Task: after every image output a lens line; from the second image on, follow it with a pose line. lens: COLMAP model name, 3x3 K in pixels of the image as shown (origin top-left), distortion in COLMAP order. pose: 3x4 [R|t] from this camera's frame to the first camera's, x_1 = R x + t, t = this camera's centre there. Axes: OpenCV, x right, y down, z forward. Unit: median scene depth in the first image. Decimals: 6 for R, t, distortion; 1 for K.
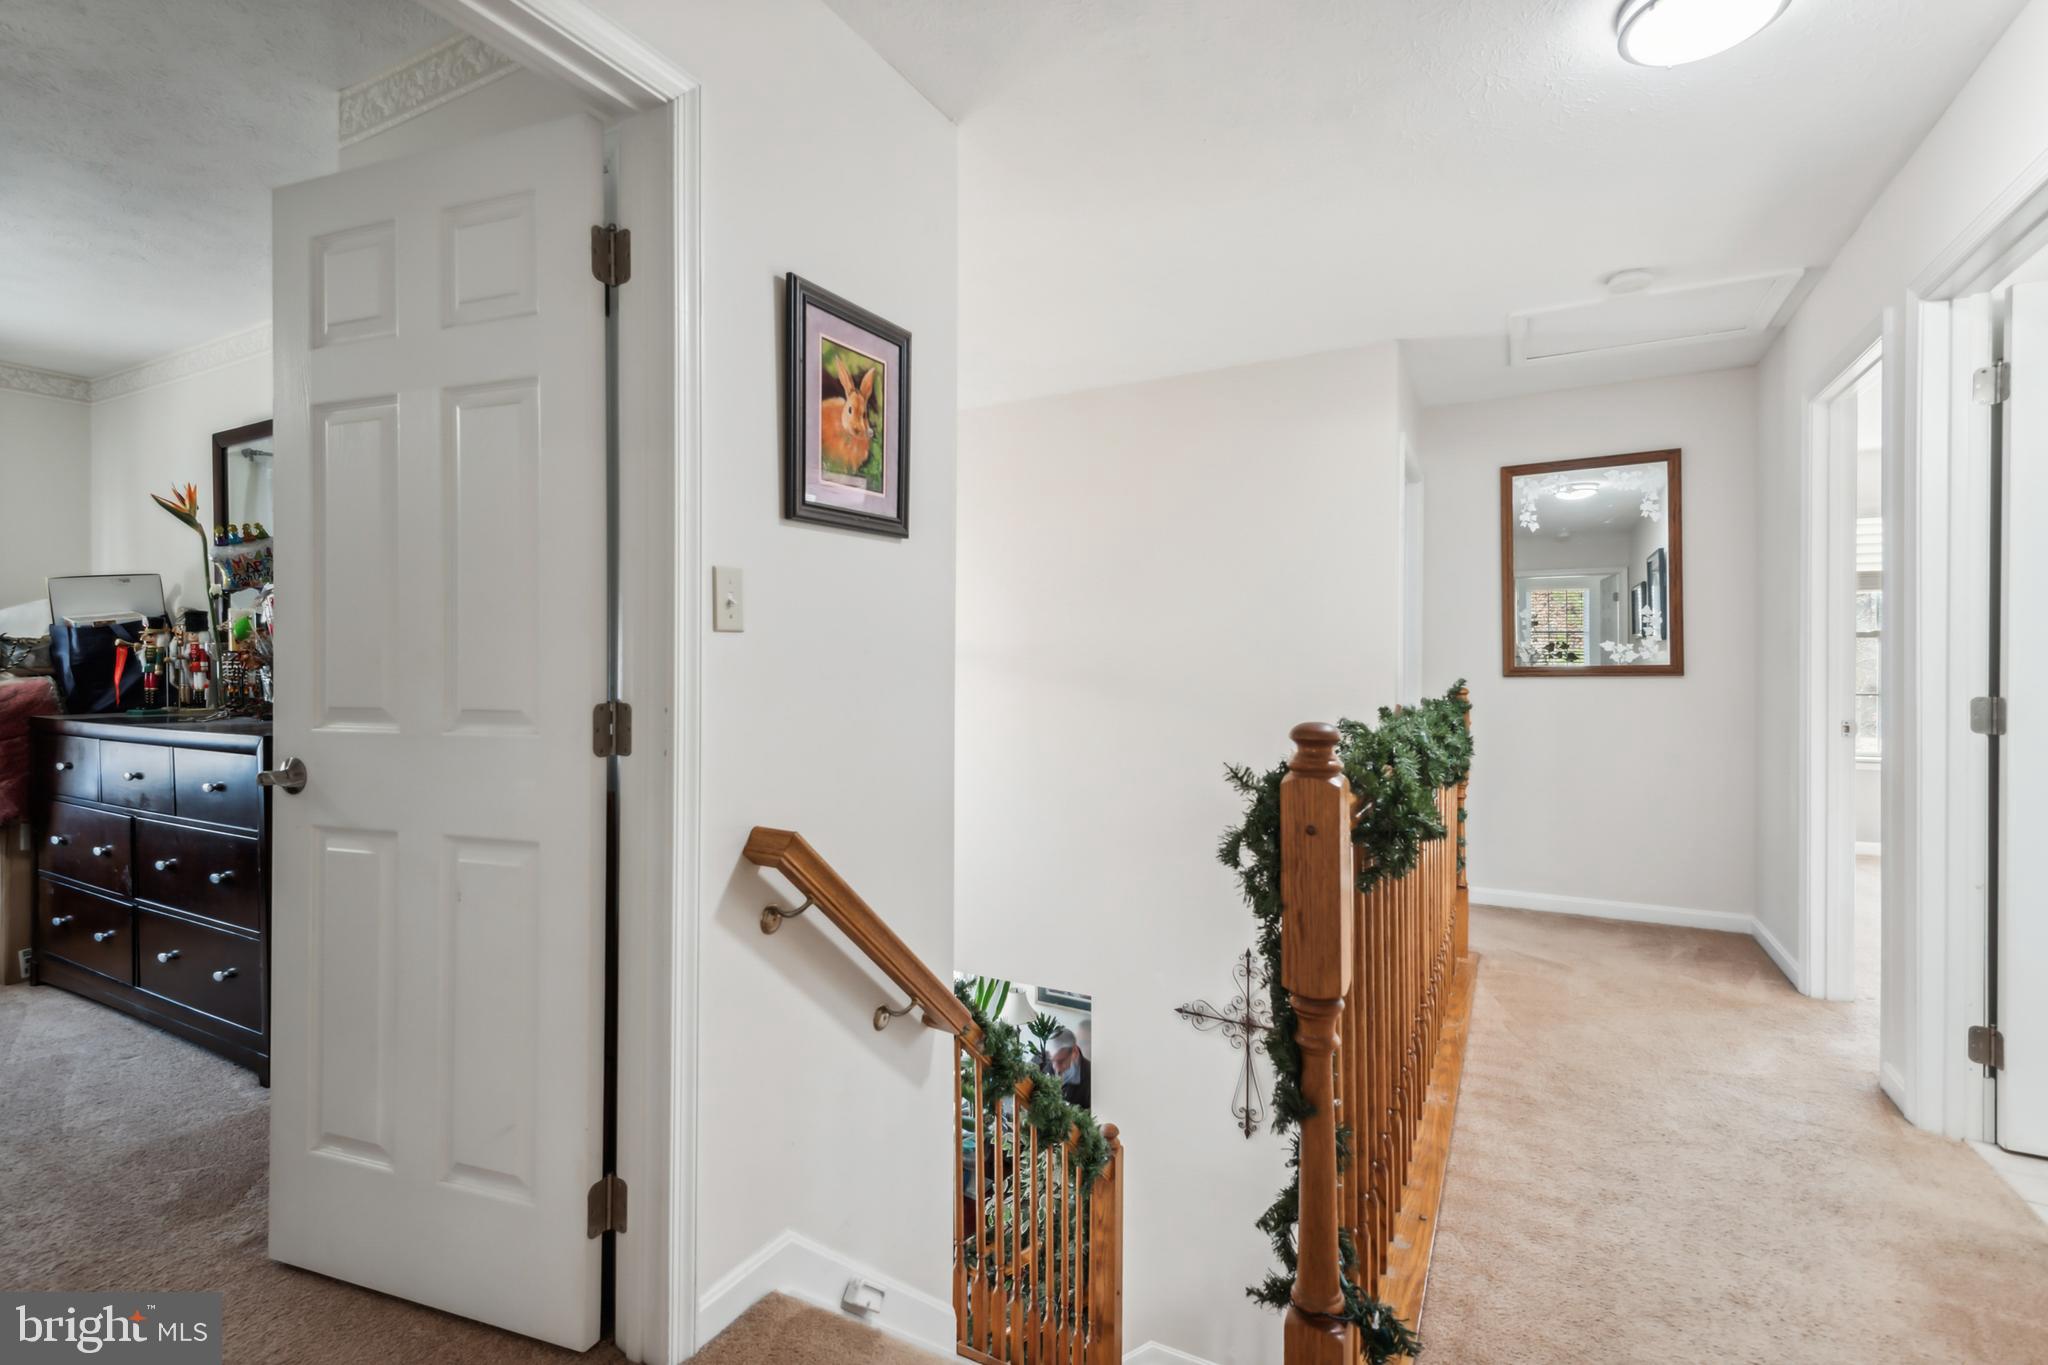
lens RADIAL K [[928.7, 0, 1027.1], [0, 928.7, 669.5], [0, 0, 1]] dist [0.035607, -0.012901]
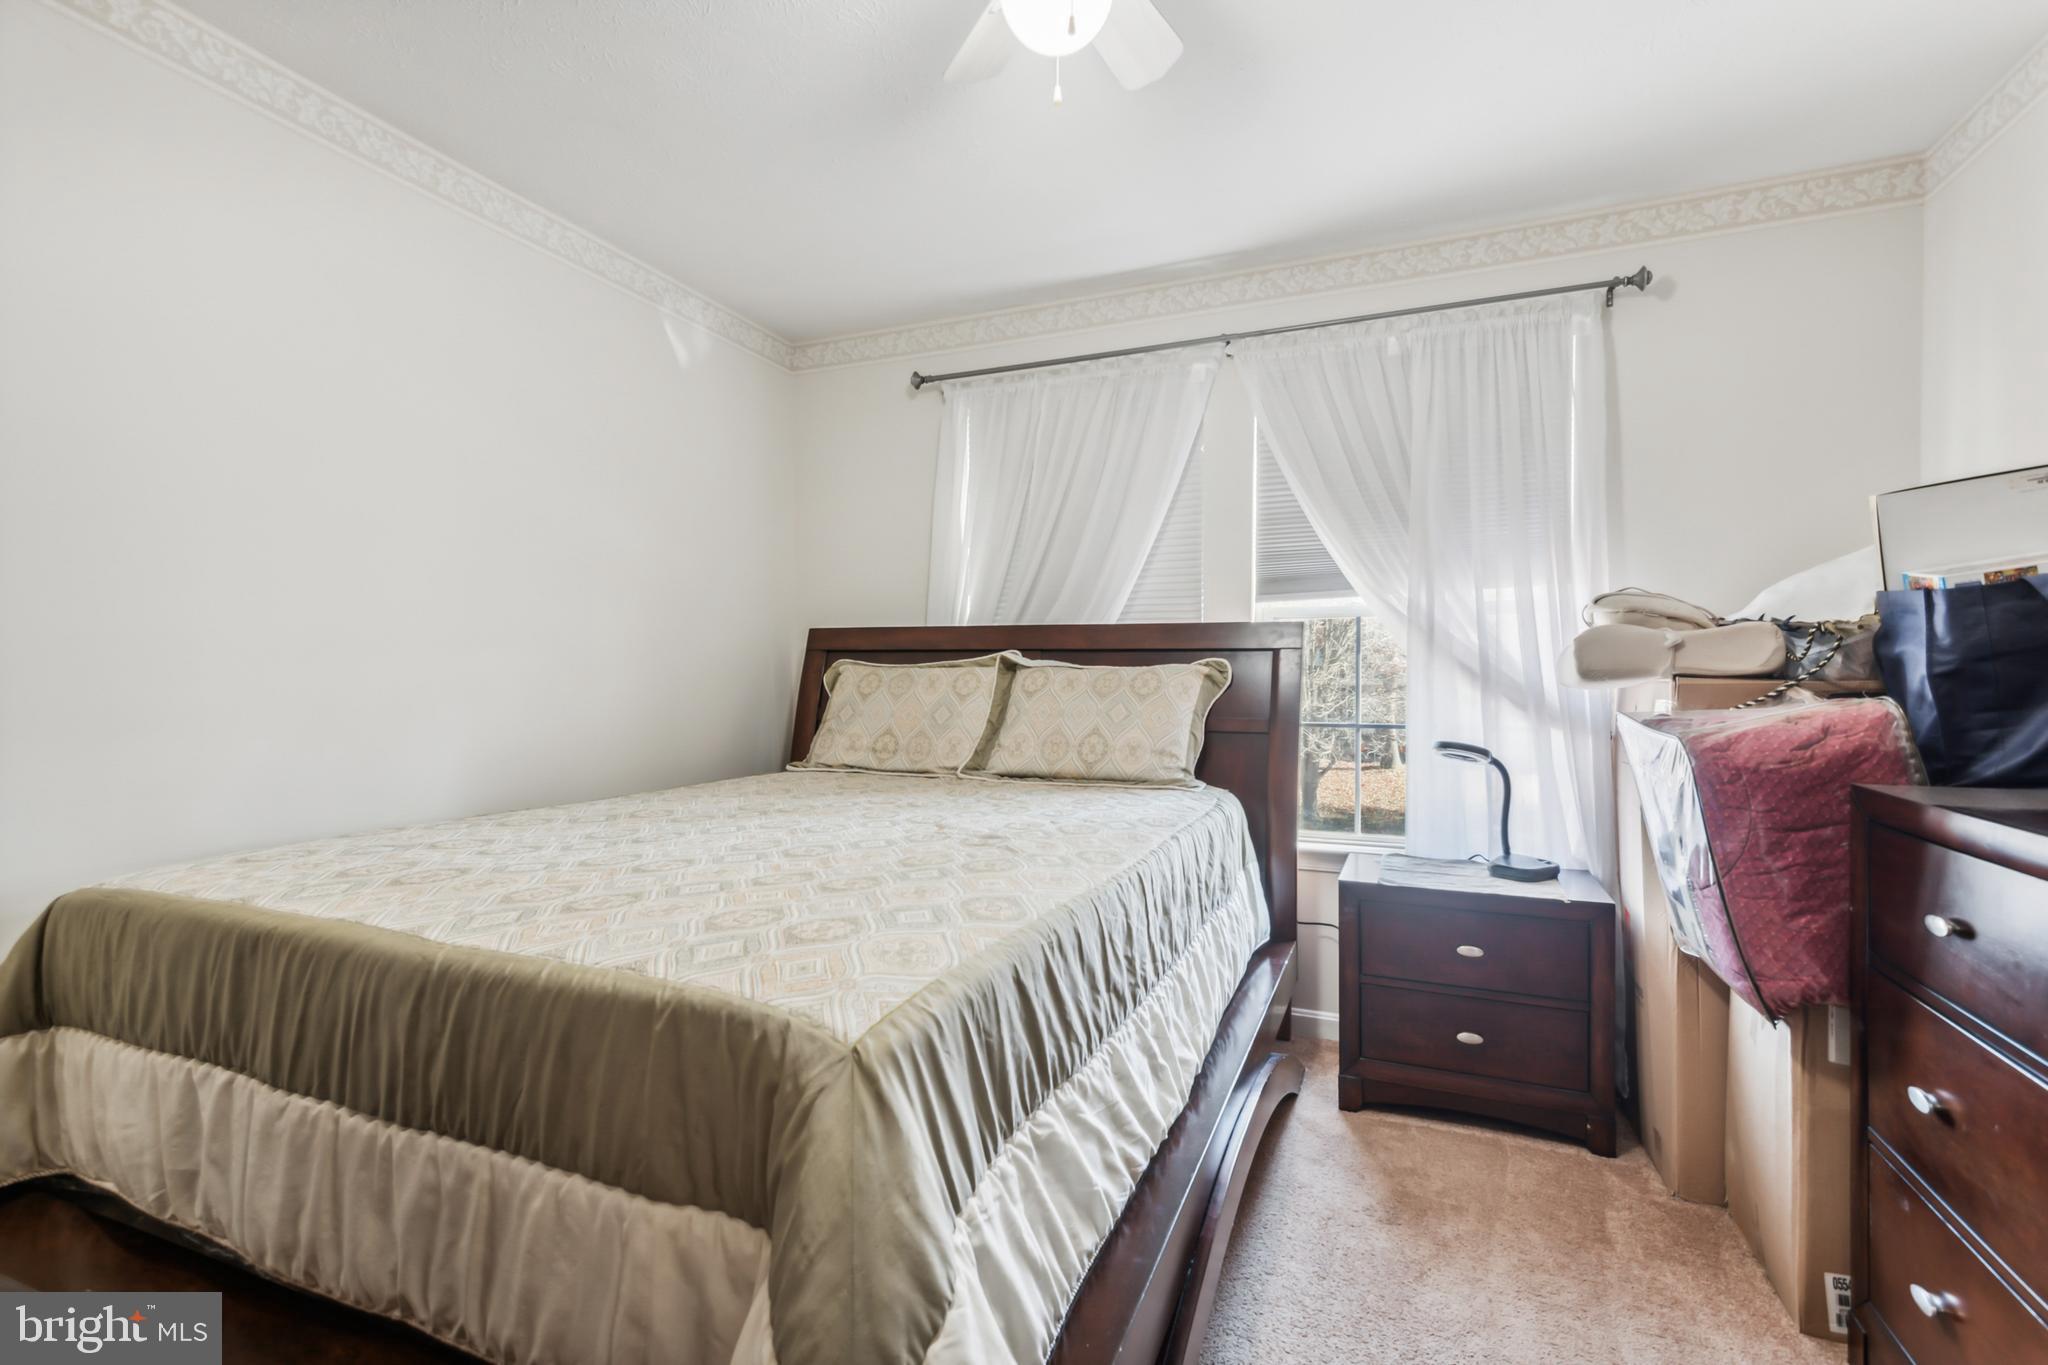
lens RADIAL K [[913.8, 0, 1024.0], [0, 913.8, 682.5], [0, 0, 1]] dist [0.001781, 0.000340]
pose [[0.085014, 0.003506, -0.996374, -0.611032], [-0.007409, 0.999968, 0.002887, 0.001485], [0.996352, 0.007137, 0.085038, 0.534774]]
